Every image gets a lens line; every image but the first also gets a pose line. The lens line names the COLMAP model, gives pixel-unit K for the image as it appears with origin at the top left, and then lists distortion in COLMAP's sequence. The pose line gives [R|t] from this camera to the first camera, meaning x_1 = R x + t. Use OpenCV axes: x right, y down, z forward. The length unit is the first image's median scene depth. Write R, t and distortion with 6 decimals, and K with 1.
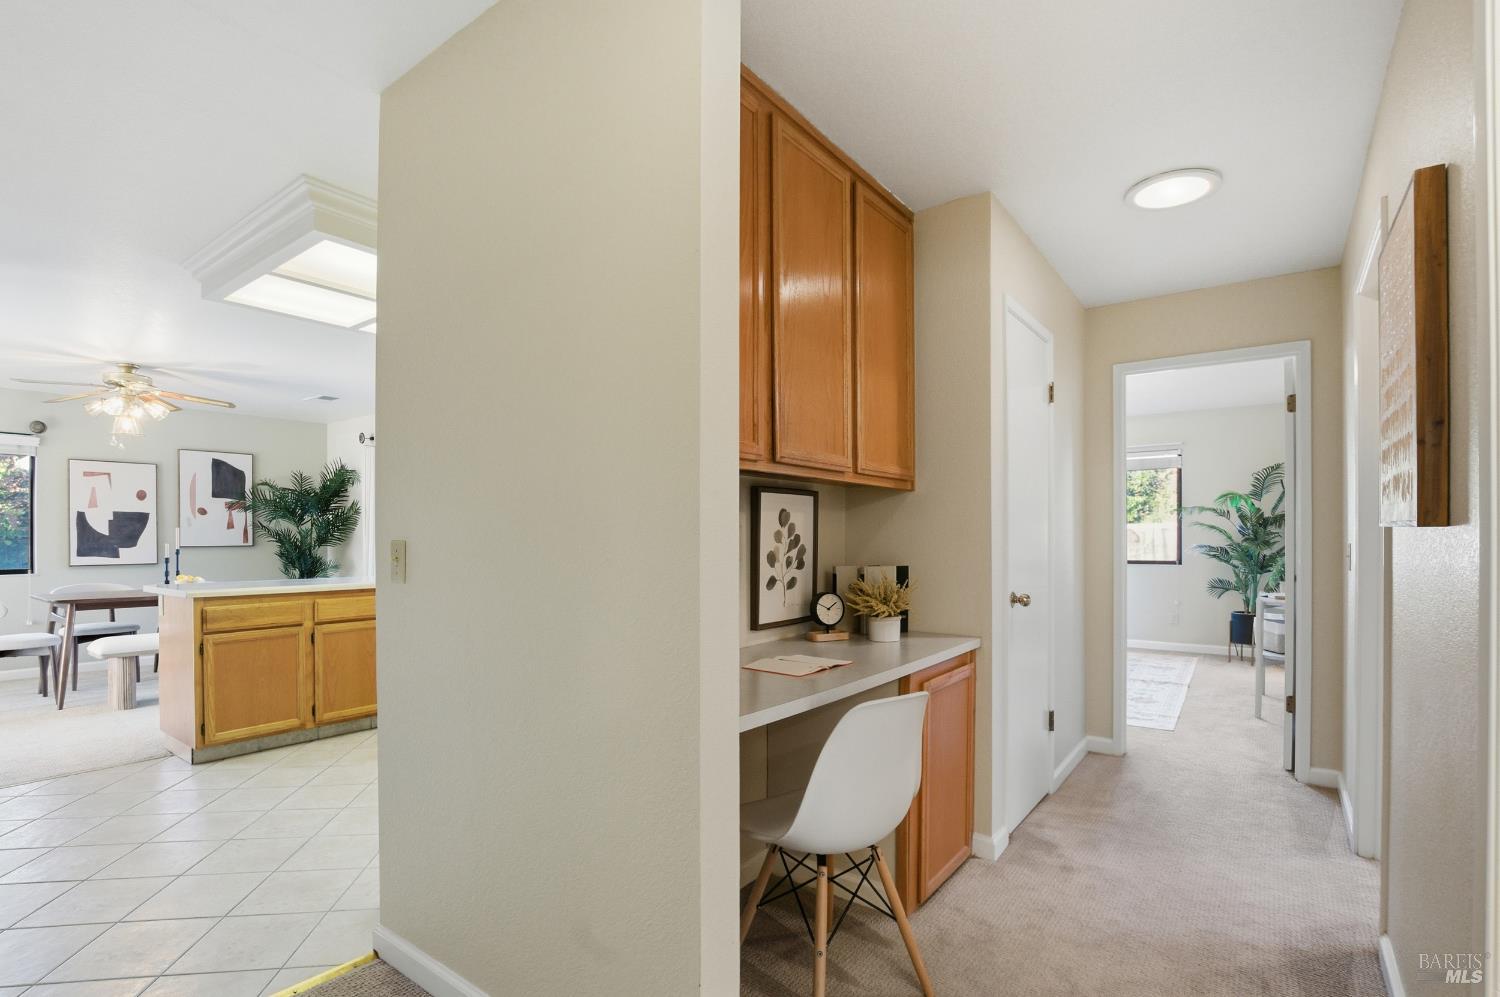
lens RADIAL K [[722.0, 0, 746.7], [0, 722.0, 541.4], [0, 0, 1]] dist [-0.019053, -0.000087]
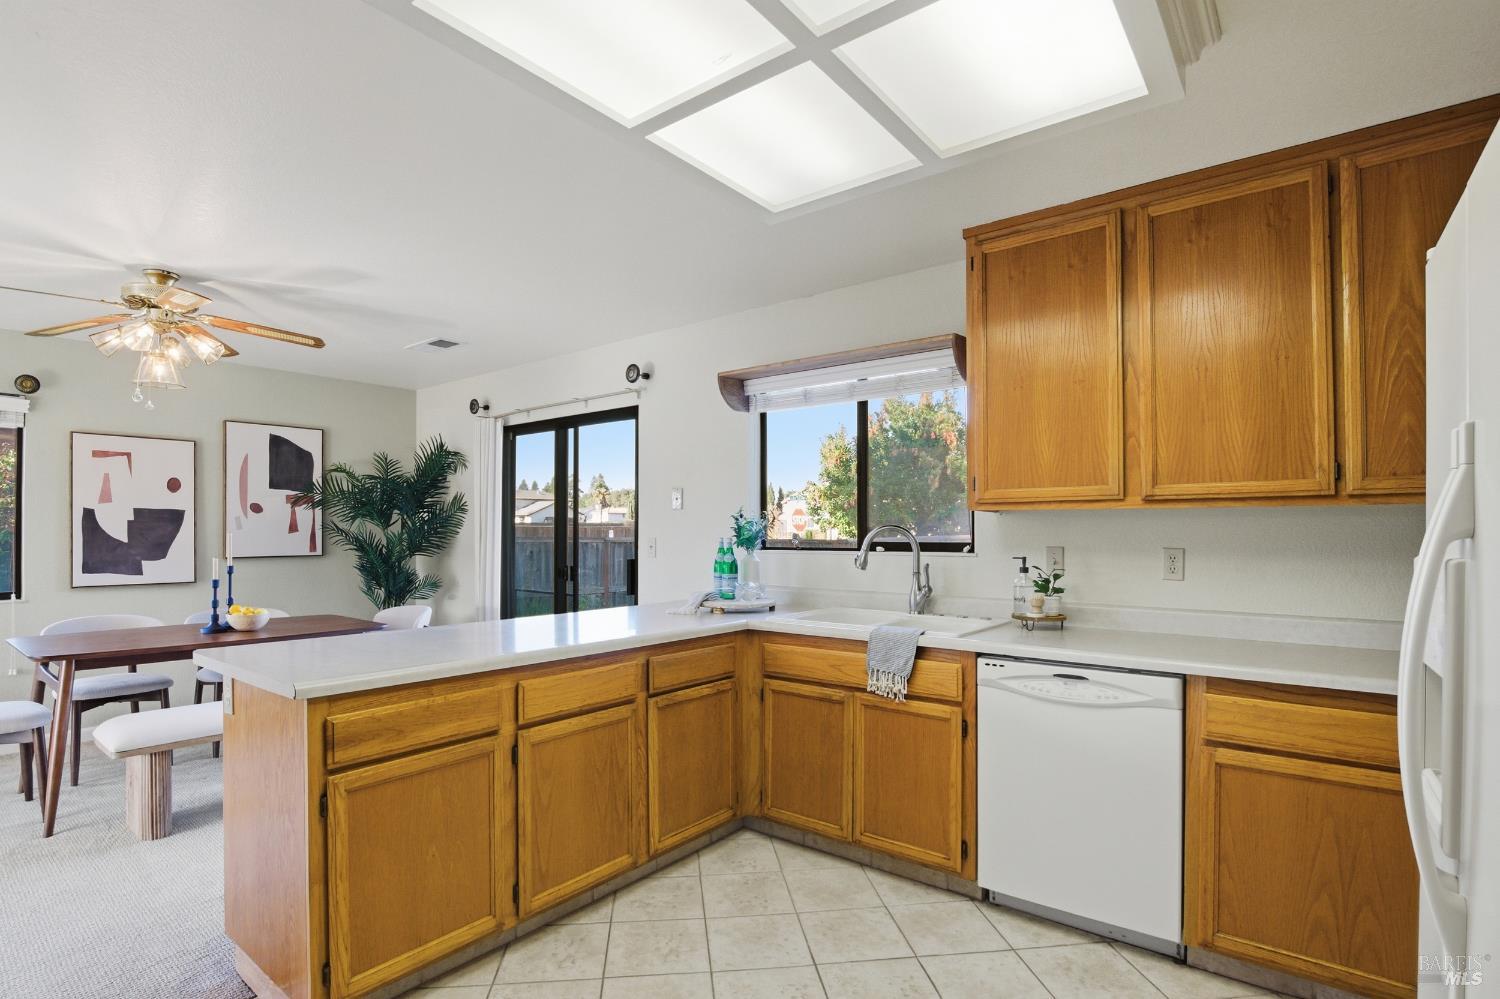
lens RADIAL K [[739.5, 0, 749.0], [0, 739.5, 532.7], [0, 0, 1]] dist [-0.021284, 0.000499]
pose [[0.999723, 0.003265, -0.023322, -0.365092], [-0.003410, 0.999975, -0.006199, -0.020794], [0.023301, 0.006277, 0.999709, 0.403430]]
